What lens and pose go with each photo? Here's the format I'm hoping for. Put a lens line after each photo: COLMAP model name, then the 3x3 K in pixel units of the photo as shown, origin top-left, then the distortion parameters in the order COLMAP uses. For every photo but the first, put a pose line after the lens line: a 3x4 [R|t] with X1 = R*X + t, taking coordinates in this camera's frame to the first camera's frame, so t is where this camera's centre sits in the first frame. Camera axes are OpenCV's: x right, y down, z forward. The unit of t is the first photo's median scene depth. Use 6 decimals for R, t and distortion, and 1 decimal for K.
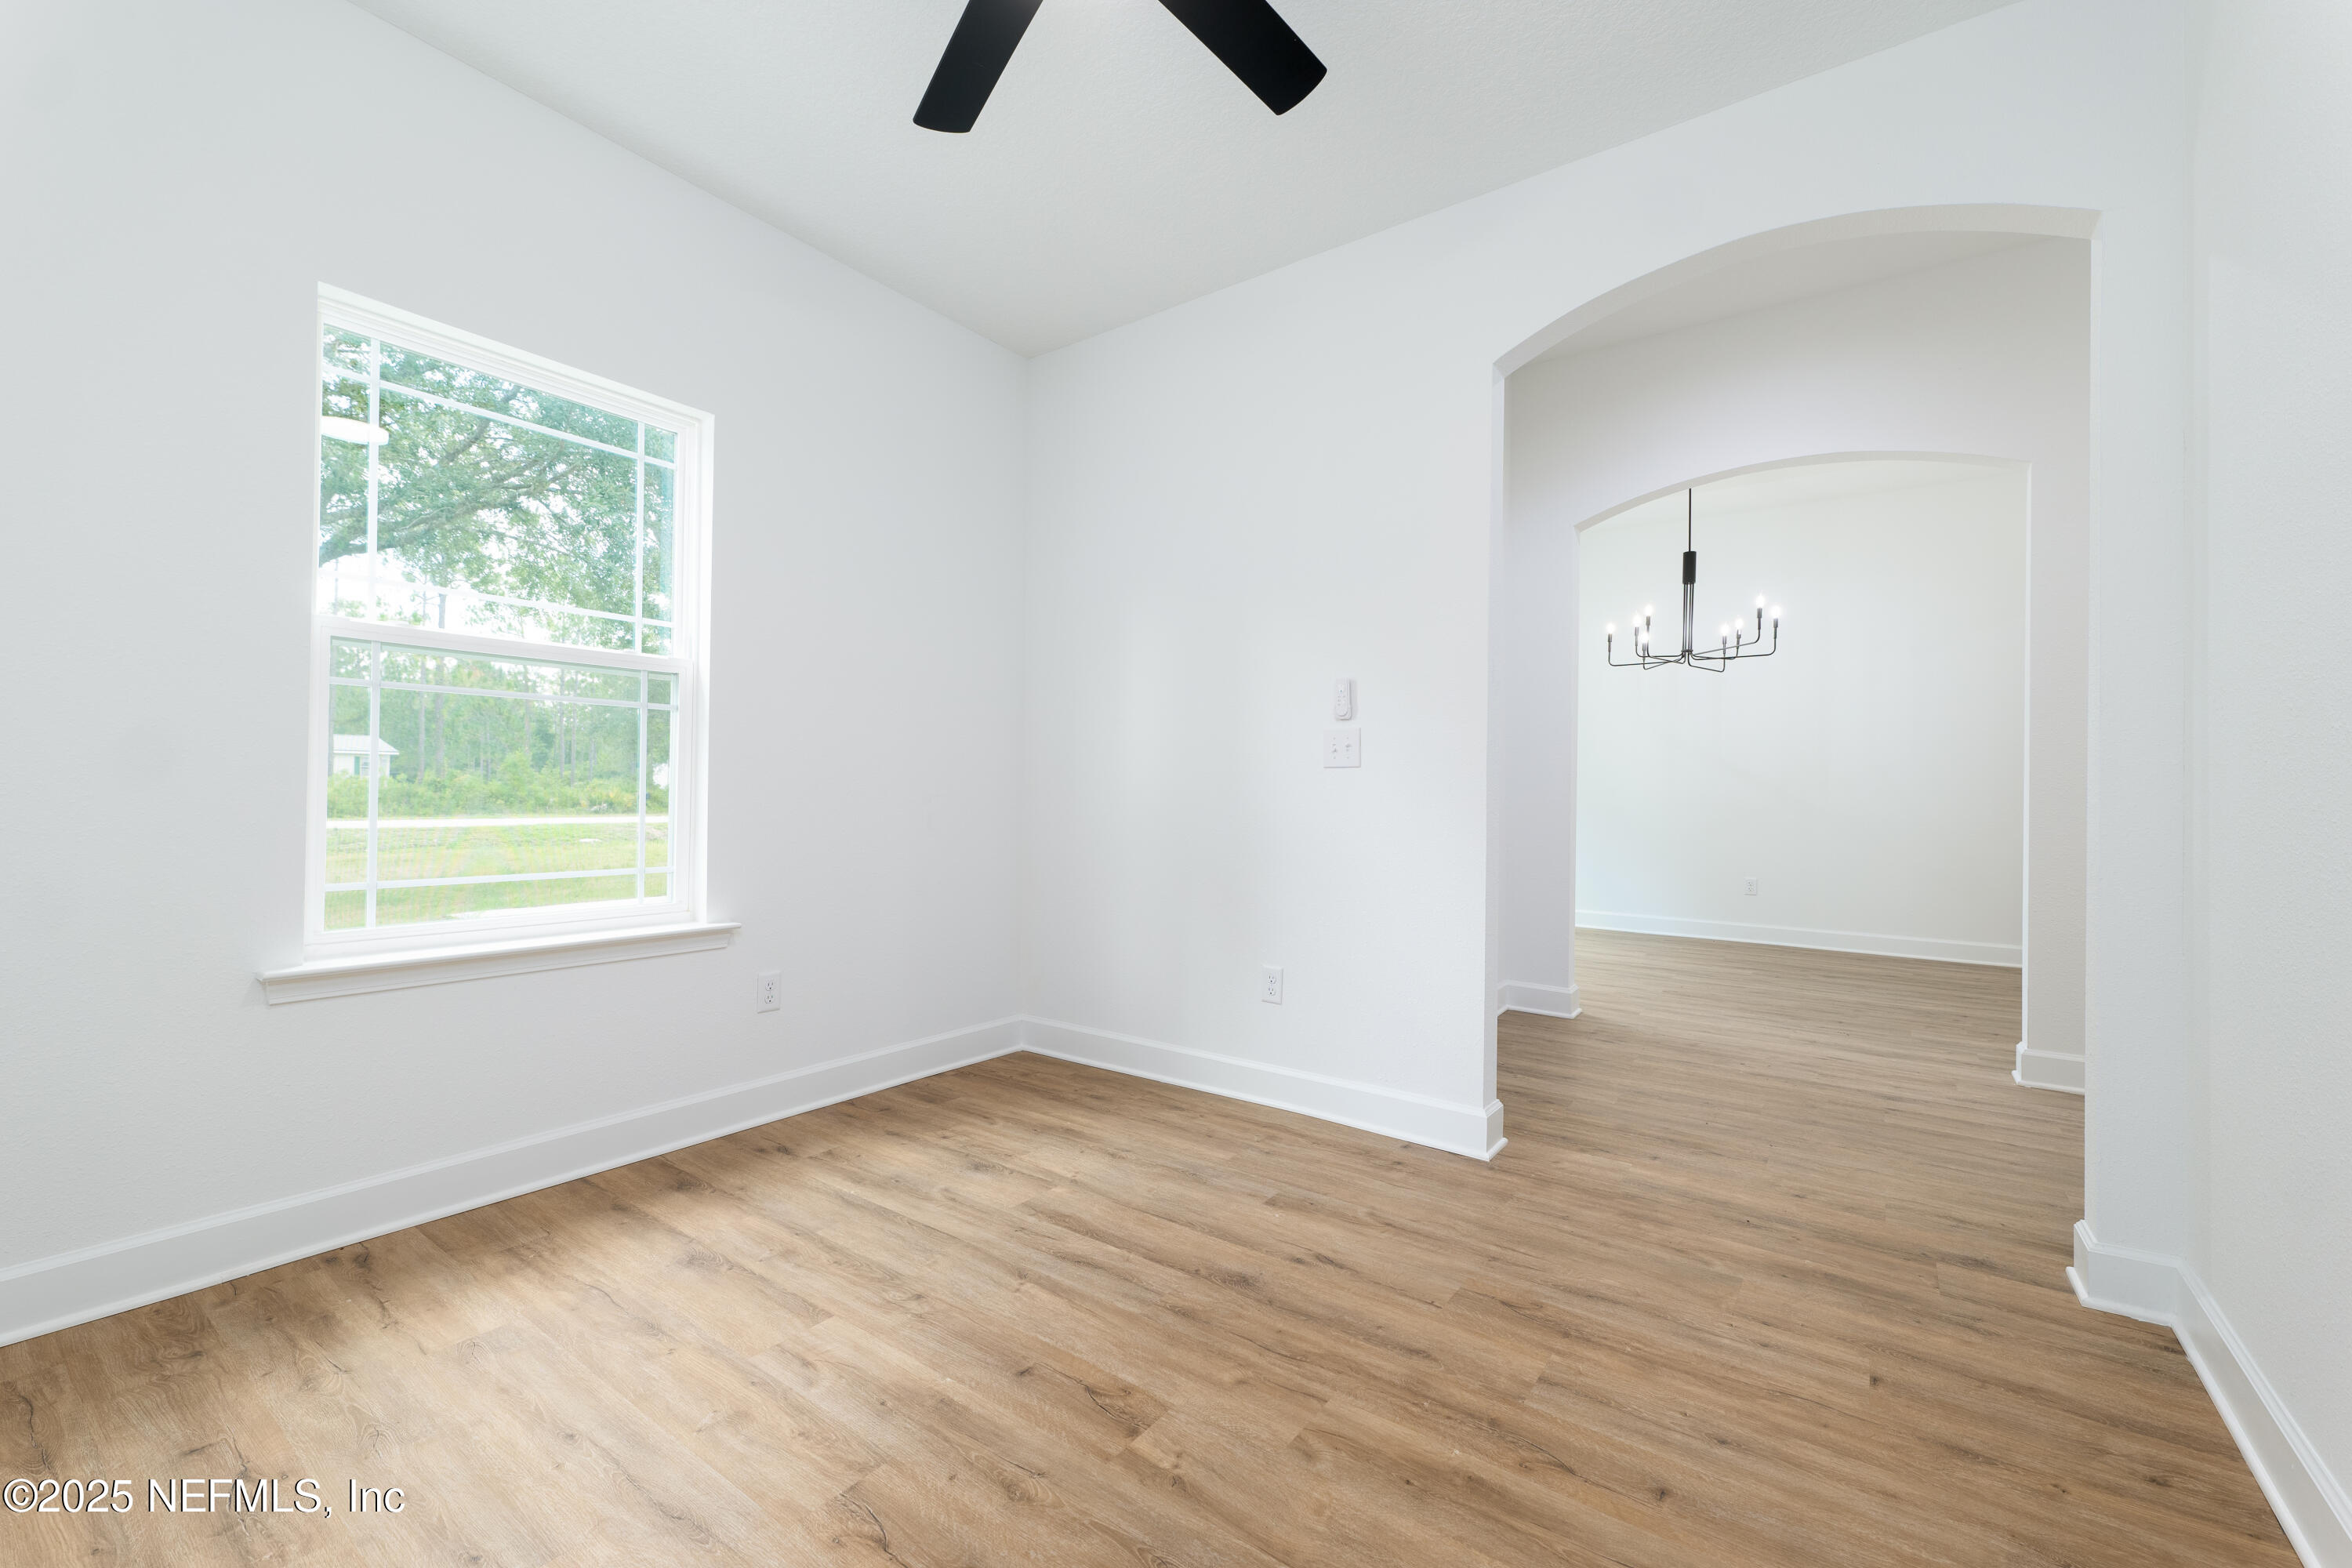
lens RADIAL K [[960.4, 0, 1173.3], [0, 960.4, 785.3], [0, 0, 1]] dist [0.002829, -0.000329]
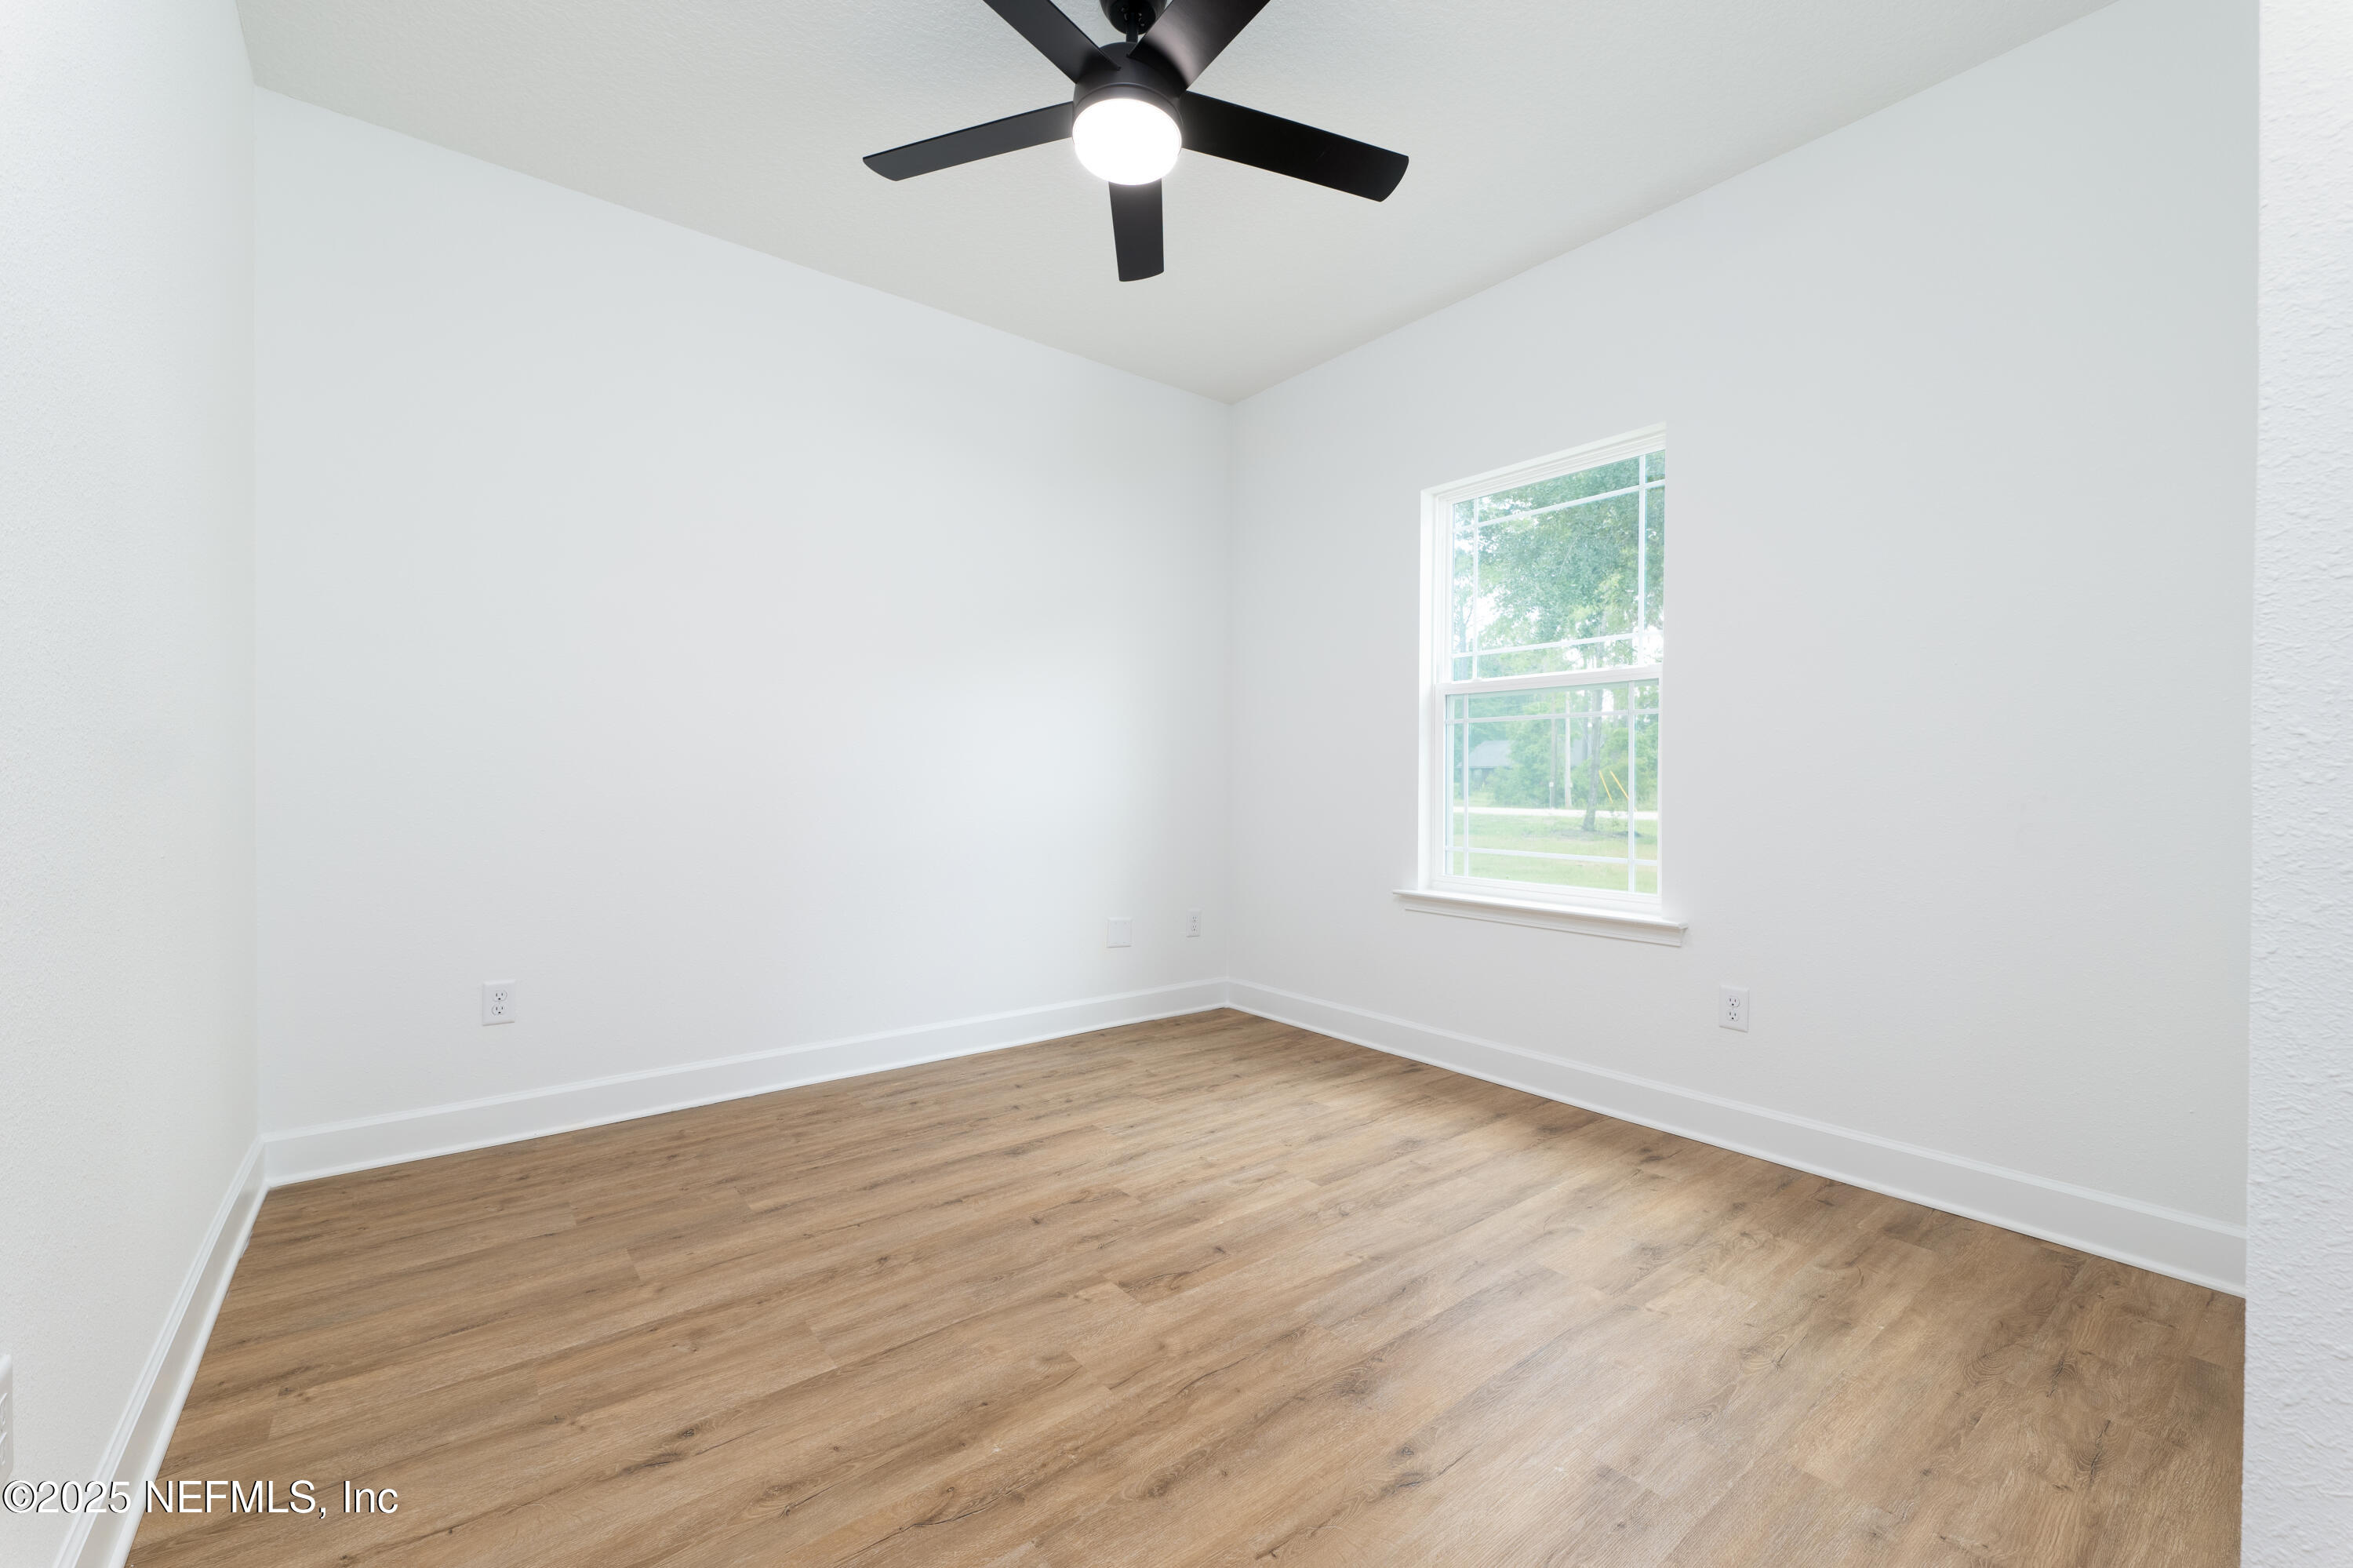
lens RADIAL K [[960.8, 0, 1173.3], [0, 960.8, 789.0], [0, 0, 1]] dist [0.002829, -0.000329]
pose [[-0.269676, -0.006780, -0.962927, 0.891329], [-0.002987, 0.999976, -0.006204, 0.018671], [0.962946, 0.001203, -0.269690, 1.071179]]
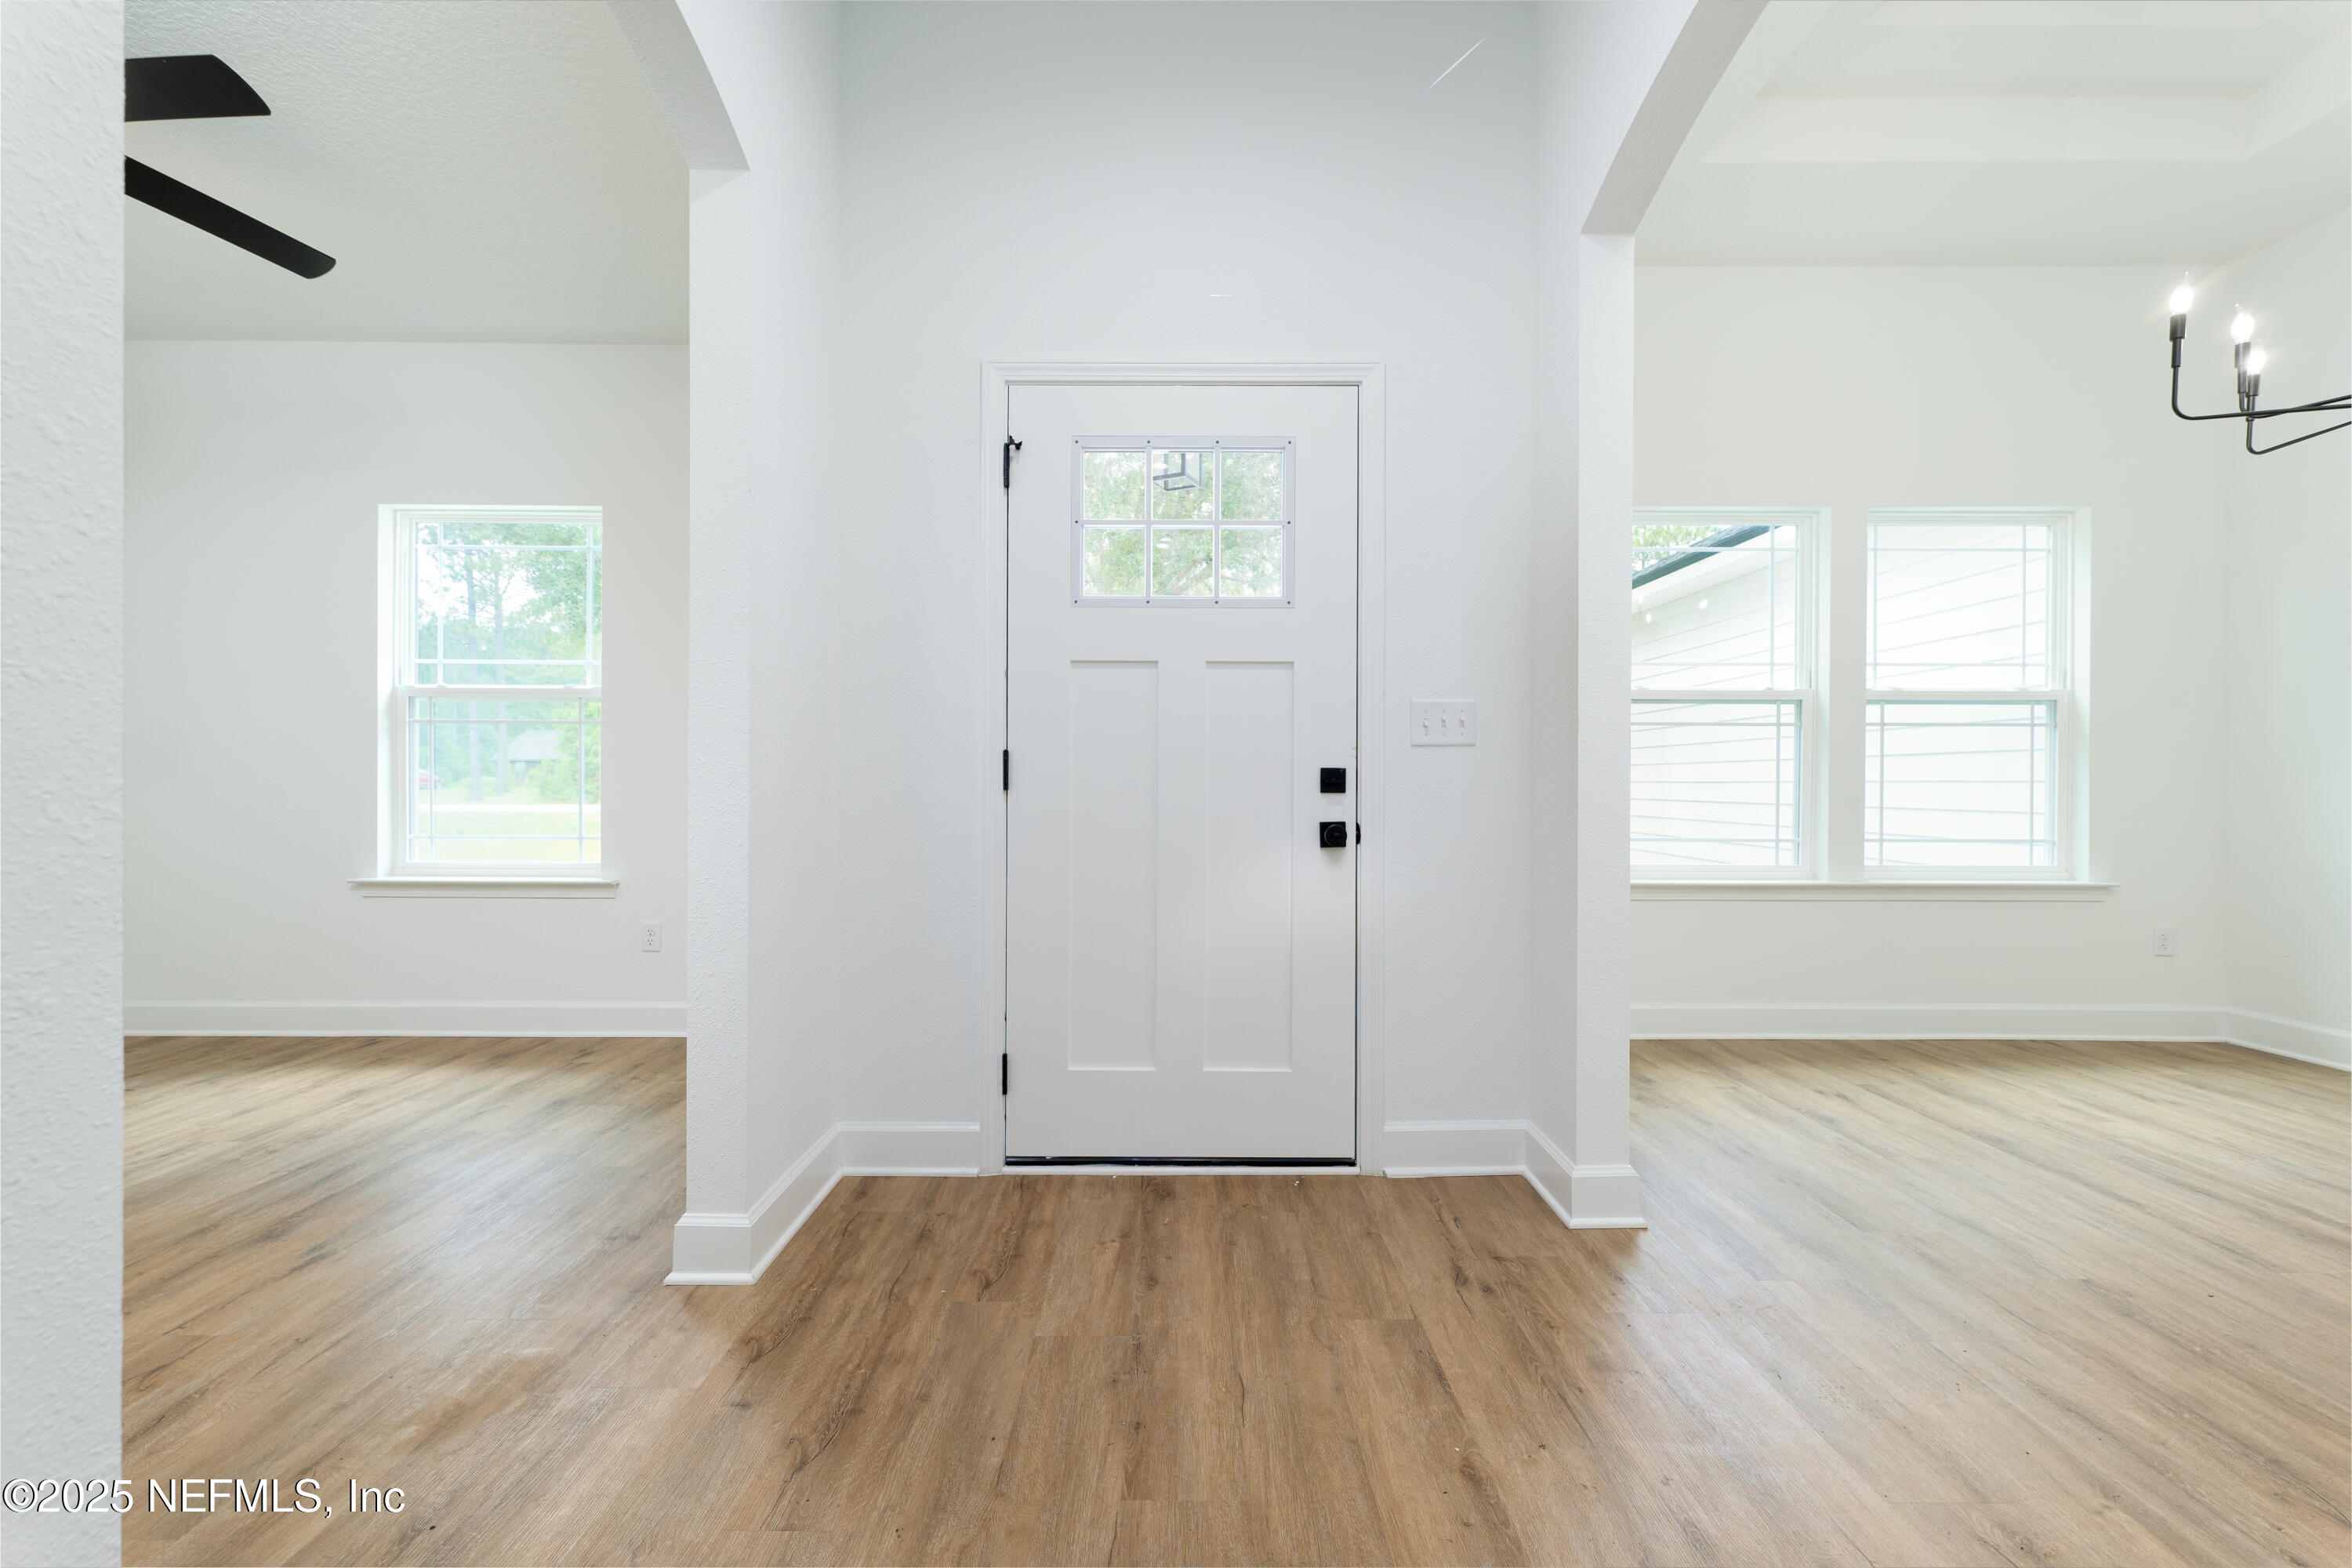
lens RADIAL K [[960.4, 0, 1171.9], [0, 960.4, 776.8], [0, 0, 1]] dist [0.002829, -0.000329]
pose [[0.587378, -0.013269, -0.809204, 1.521069], [0.008856, 0.999911, -0.009967, 0.028012], [0.809264, -0.001312, 0.587443, 1.181945]]
